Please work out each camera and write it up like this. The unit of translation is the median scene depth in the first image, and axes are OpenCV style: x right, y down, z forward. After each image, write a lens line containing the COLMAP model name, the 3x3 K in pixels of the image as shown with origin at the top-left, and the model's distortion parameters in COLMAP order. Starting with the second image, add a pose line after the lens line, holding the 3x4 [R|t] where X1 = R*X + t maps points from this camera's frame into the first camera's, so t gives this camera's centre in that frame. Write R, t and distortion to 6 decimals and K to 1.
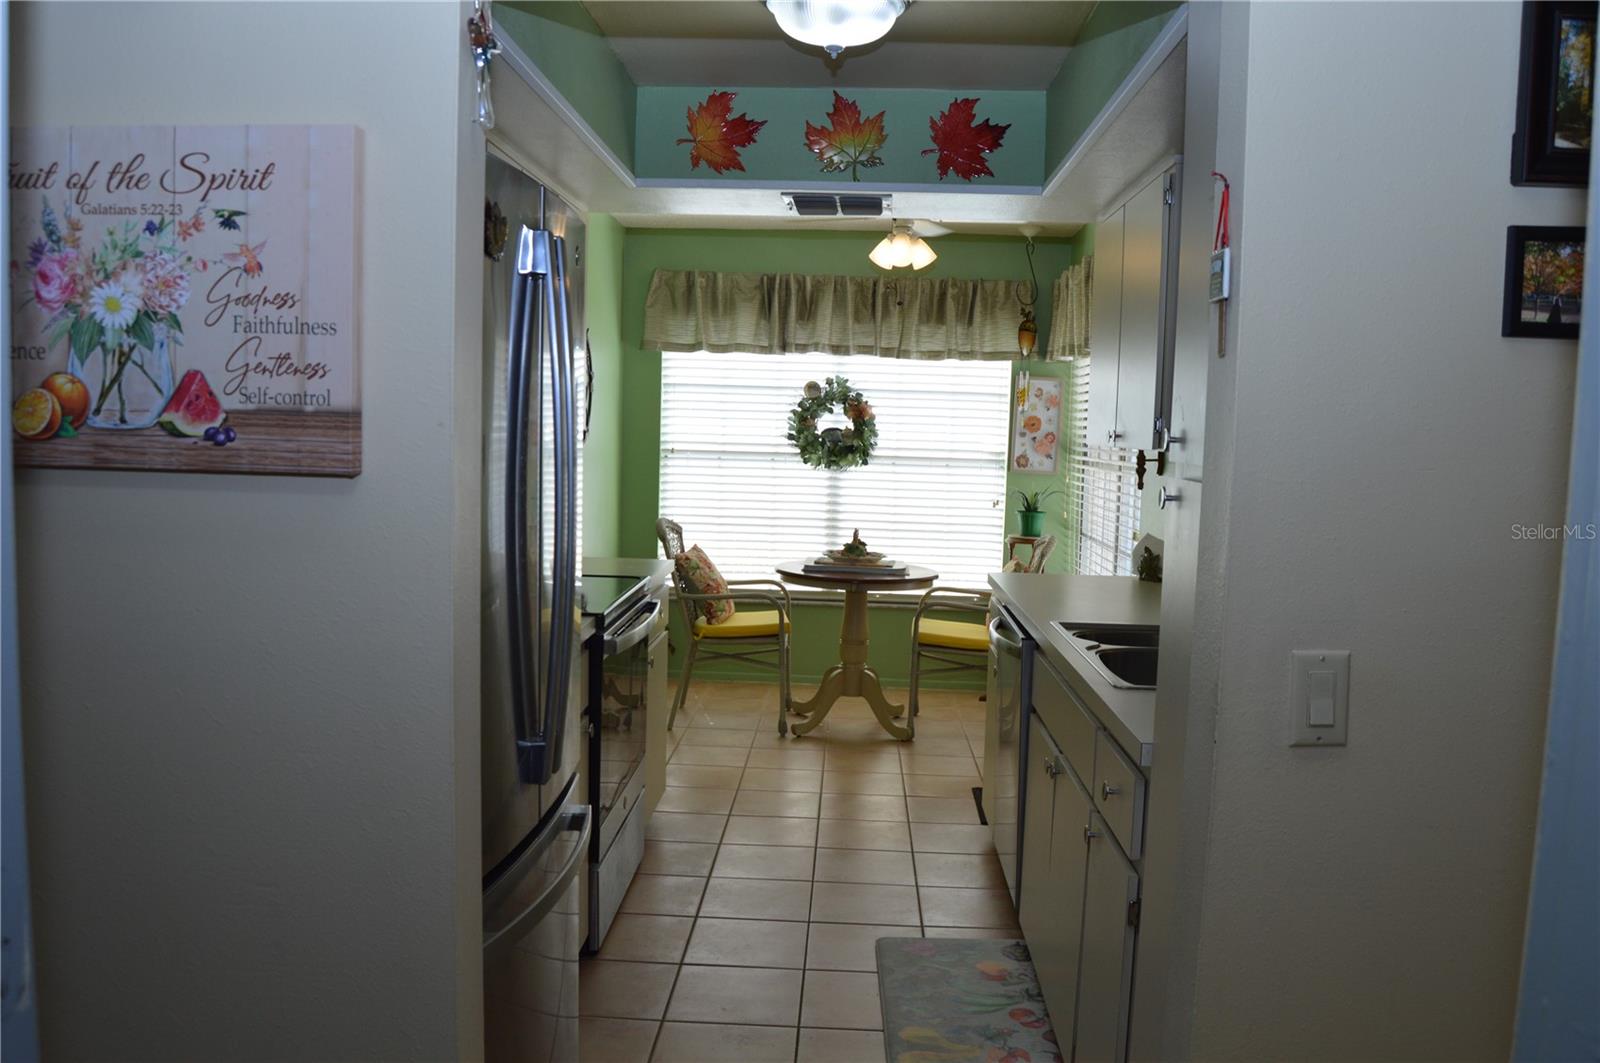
lens RADIAL K [[1277.0, 0, 816.5], [0, 1277.0, 543.4], [0, 0, 1]] dist [-0.095216, 0.043039]
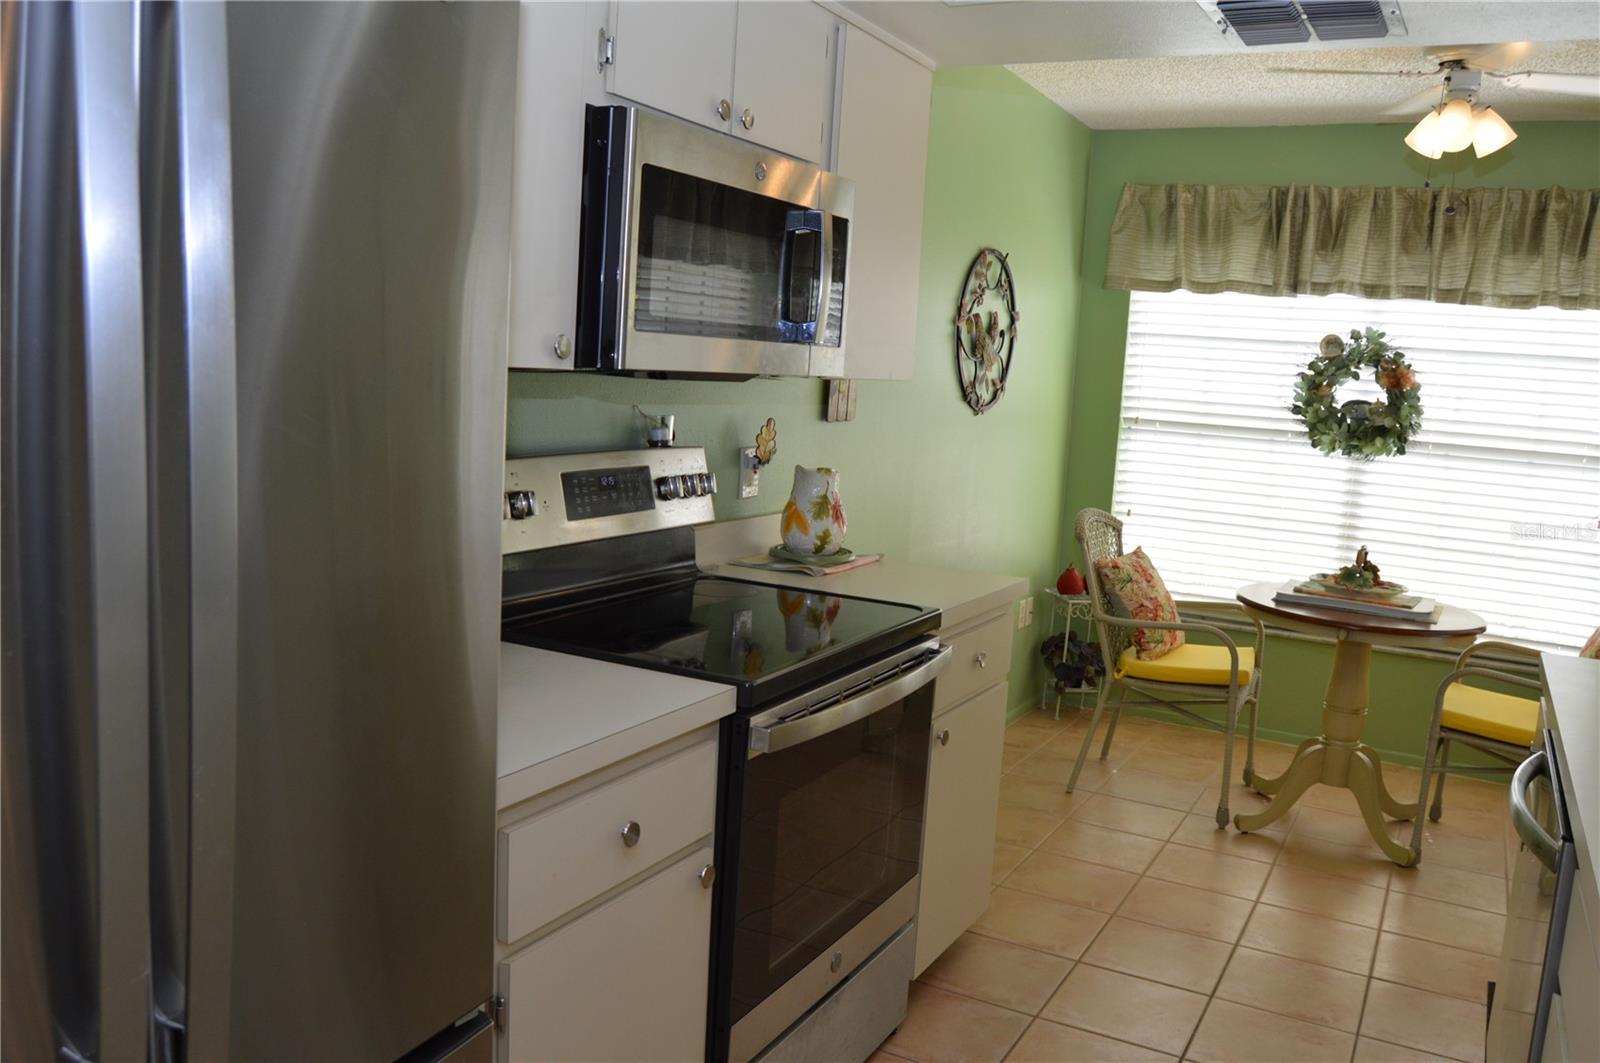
lens RADIAL K [[1277.0, 0, 803.0], [0, 1277.0, 535.9], [0, 0, 1]] dist [-0.095216, 0.043039]
pose [[0.893534, 0.084724, -0.440929, 0.052111], [-0.075447, 0.996404, 0.038567, -0.018074], [0.442611, -0.001194, 0.896713, 0.229329]]
